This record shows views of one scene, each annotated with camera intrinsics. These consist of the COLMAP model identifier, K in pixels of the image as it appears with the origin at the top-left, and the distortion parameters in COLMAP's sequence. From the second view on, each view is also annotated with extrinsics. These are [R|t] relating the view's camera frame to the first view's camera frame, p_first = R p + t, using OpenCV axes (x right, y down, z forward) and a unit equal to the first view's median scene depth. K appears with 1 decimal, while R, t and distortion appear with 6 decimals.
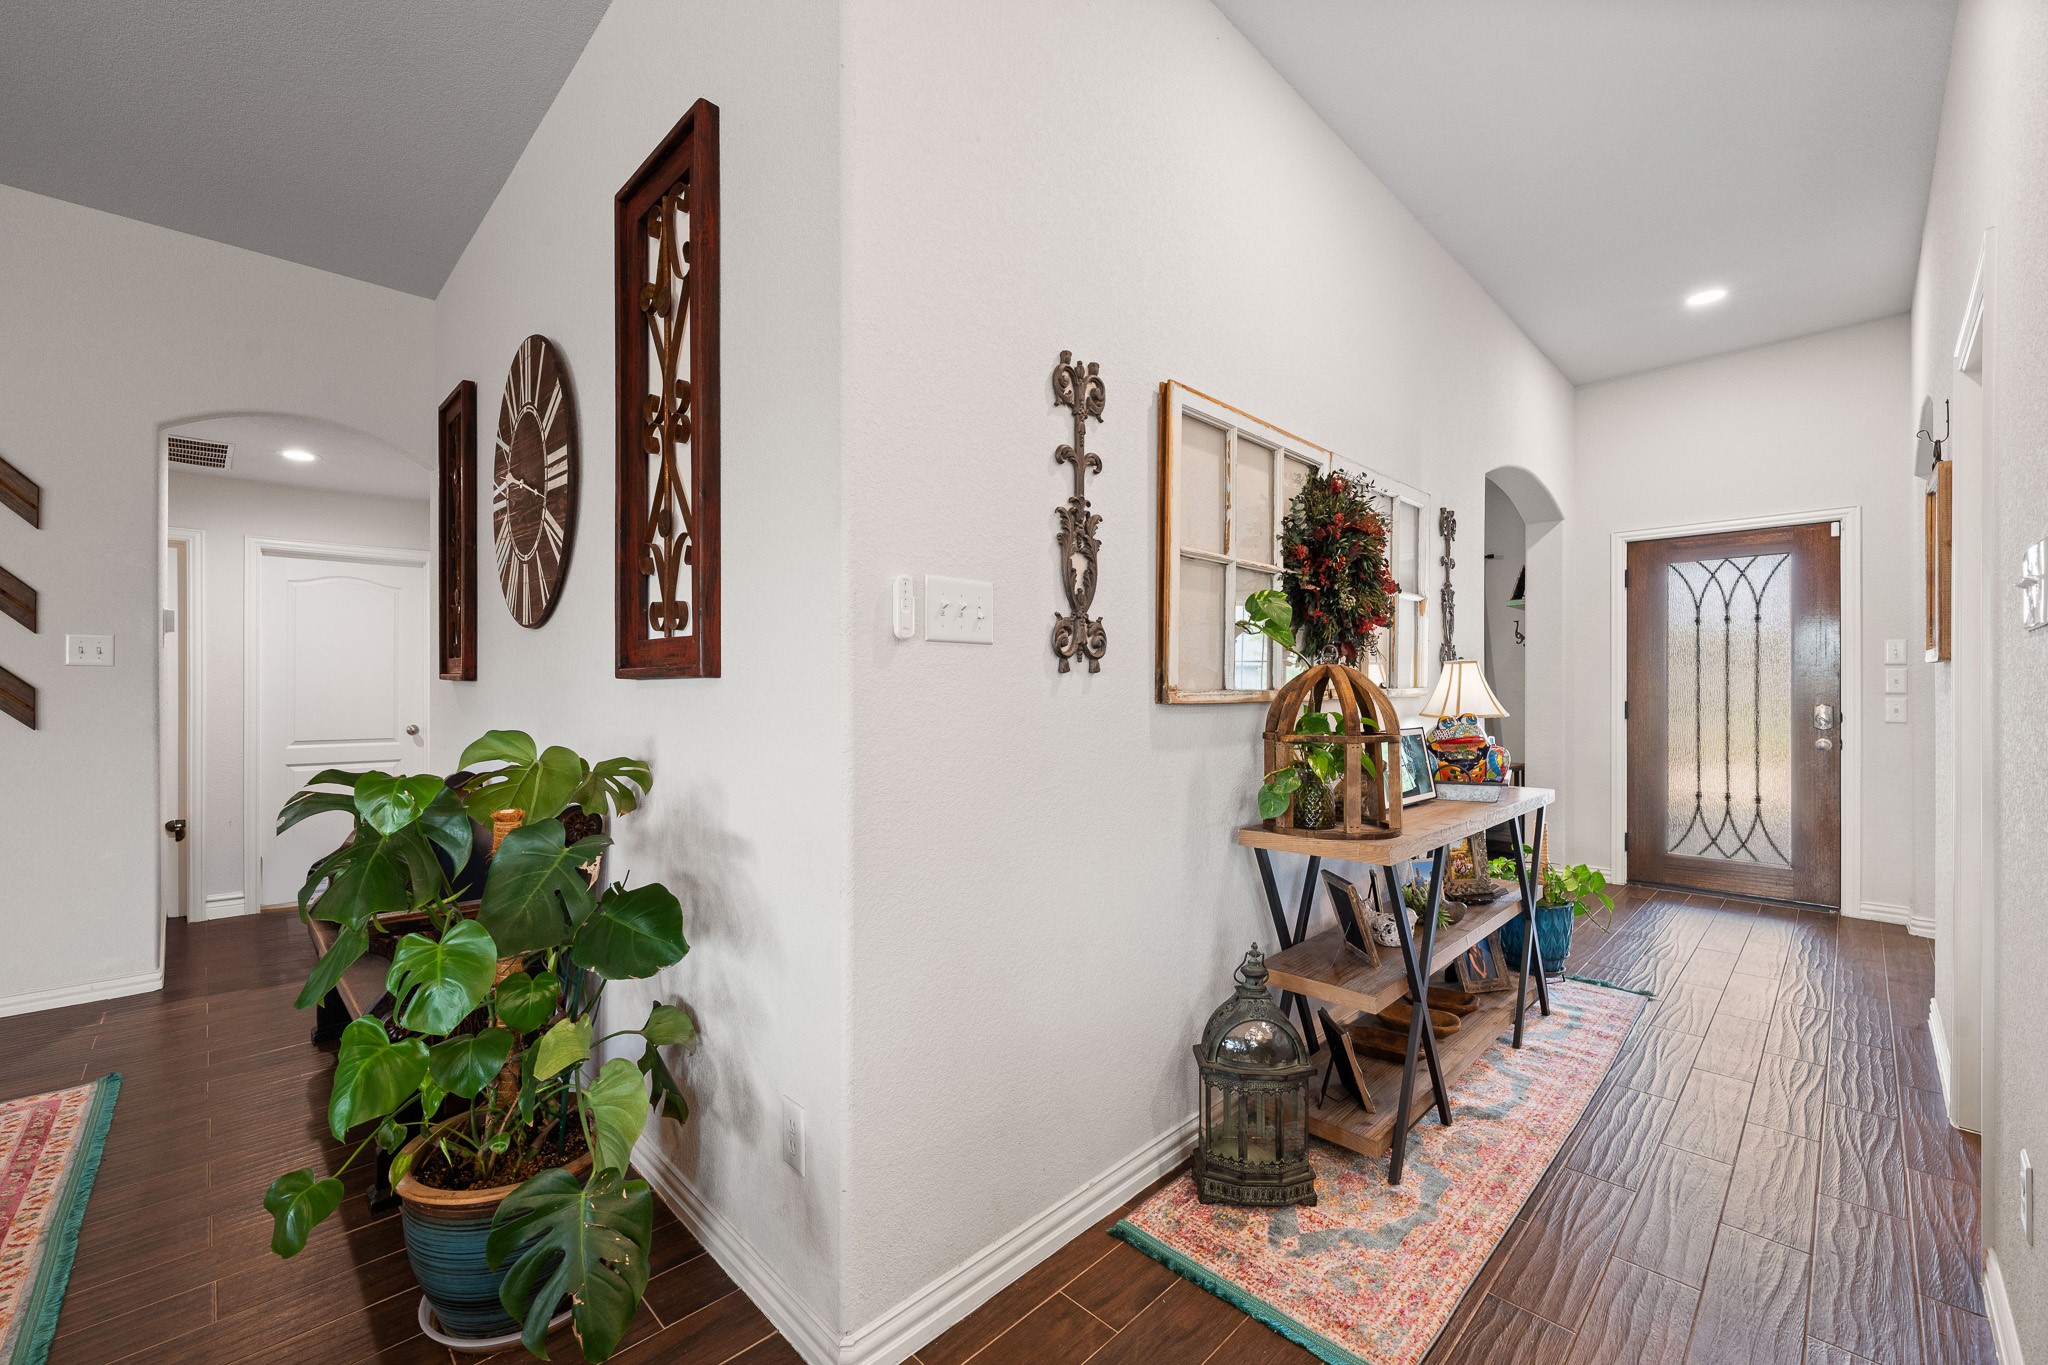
lens RADIAL K [[831.9, 0, 1017.1], [0, 831.9, 686.2], [0, 0, 1]] dist [-0.003120, -0.000087]
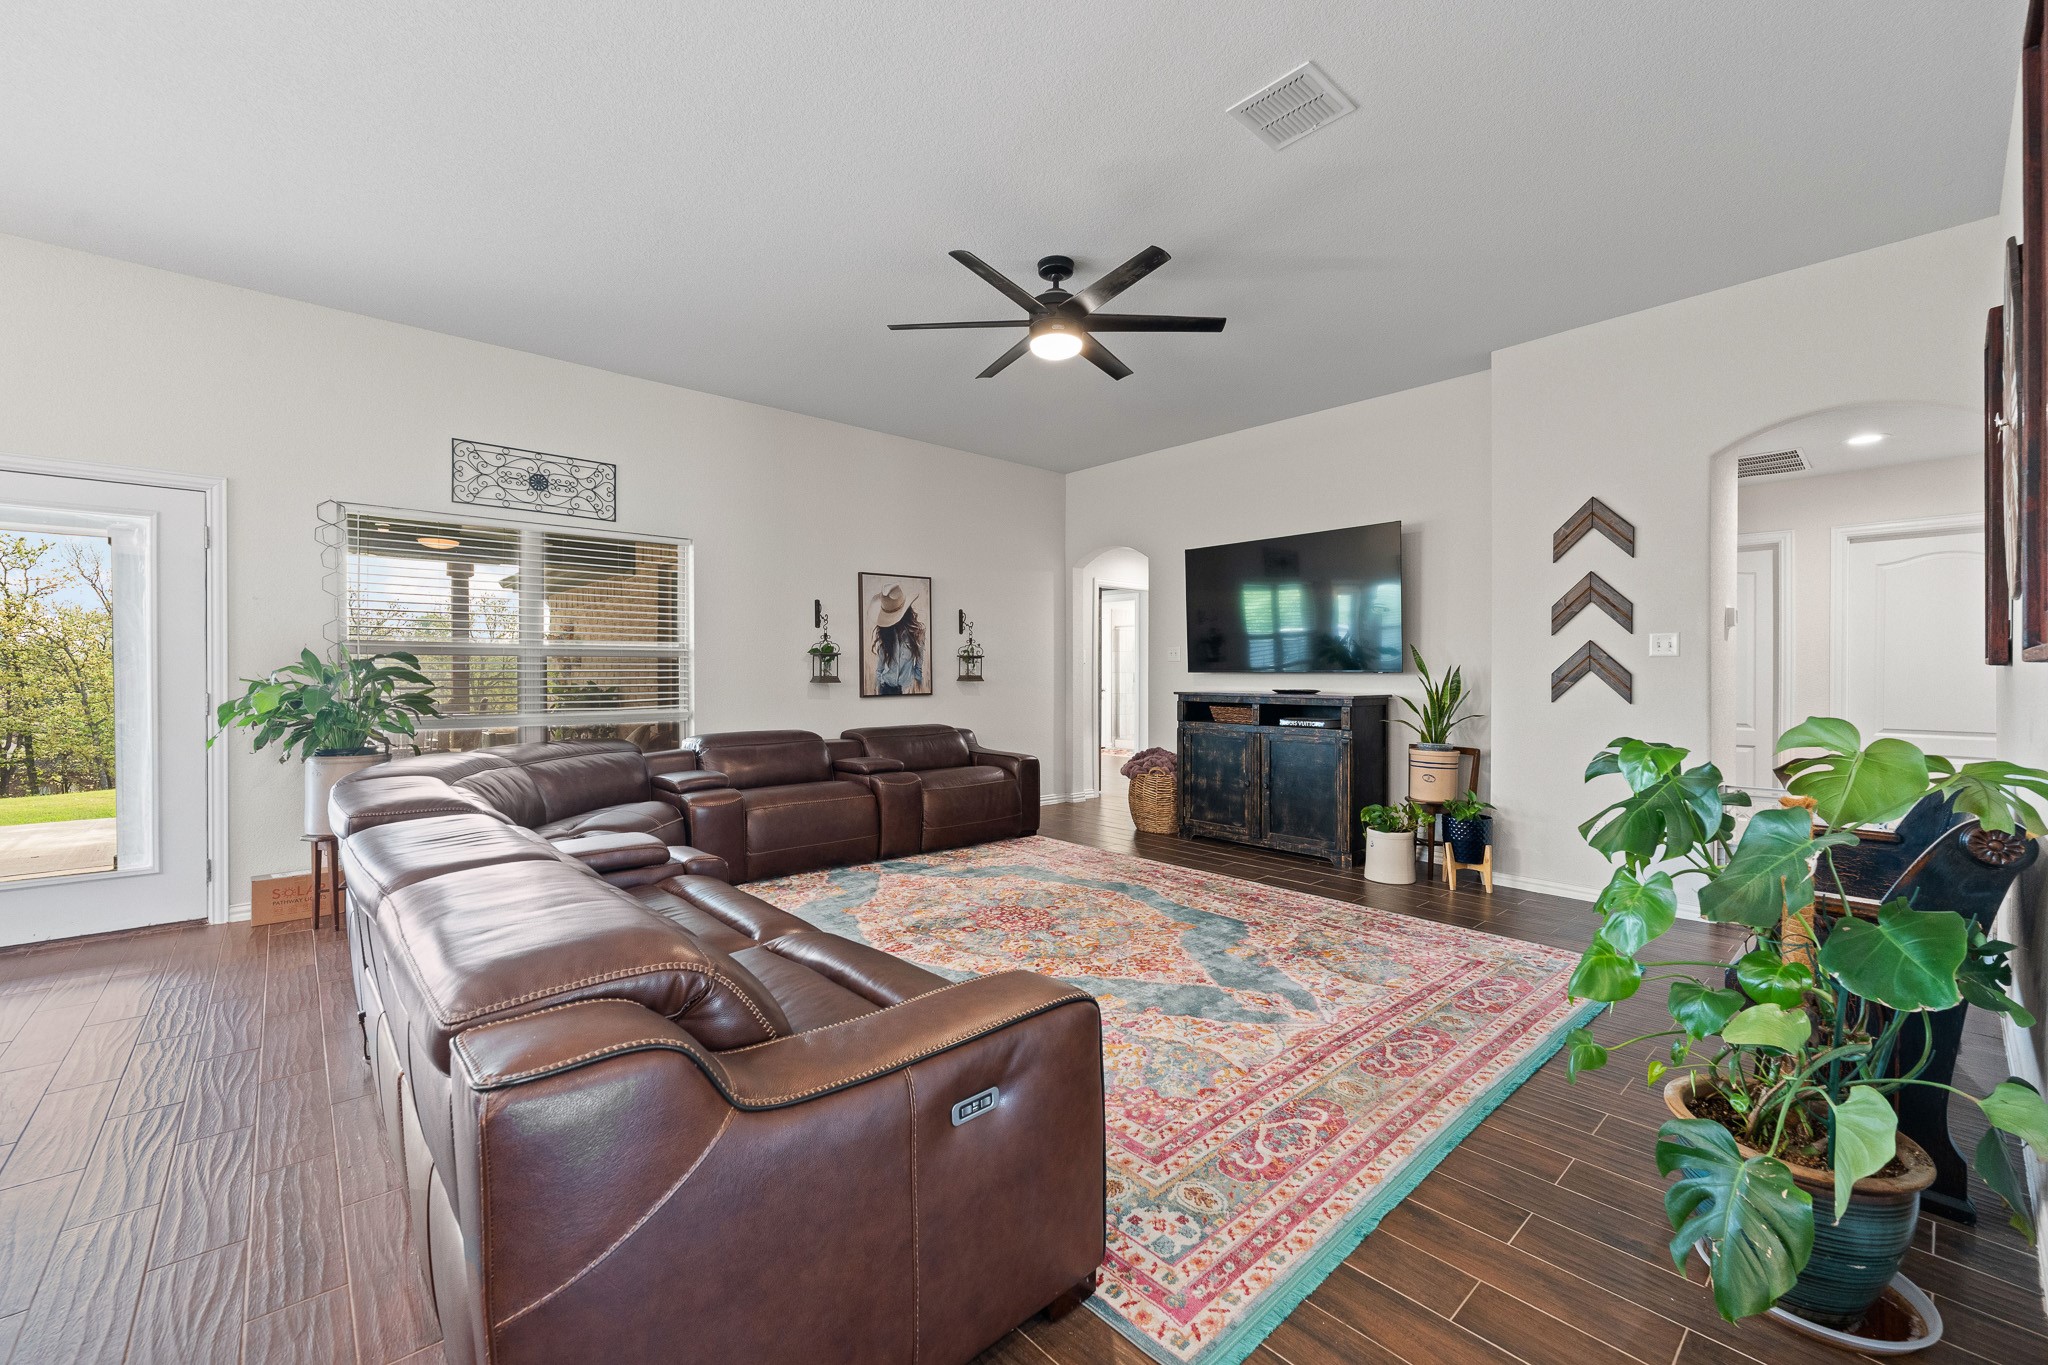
lens RADIAL K [[831.9, 0, 1025.5], [0, 831.9, 675.7], [0, 0, 1]] dist [-0.003120, -0.000087]
pose [[-0.047137, 0.002597, -0.998885, 0.587934], [-0.000176, 0.999997, 0.002608, 0.003095], [0.998888, 0.000299, -0.047137, 0.173891]]
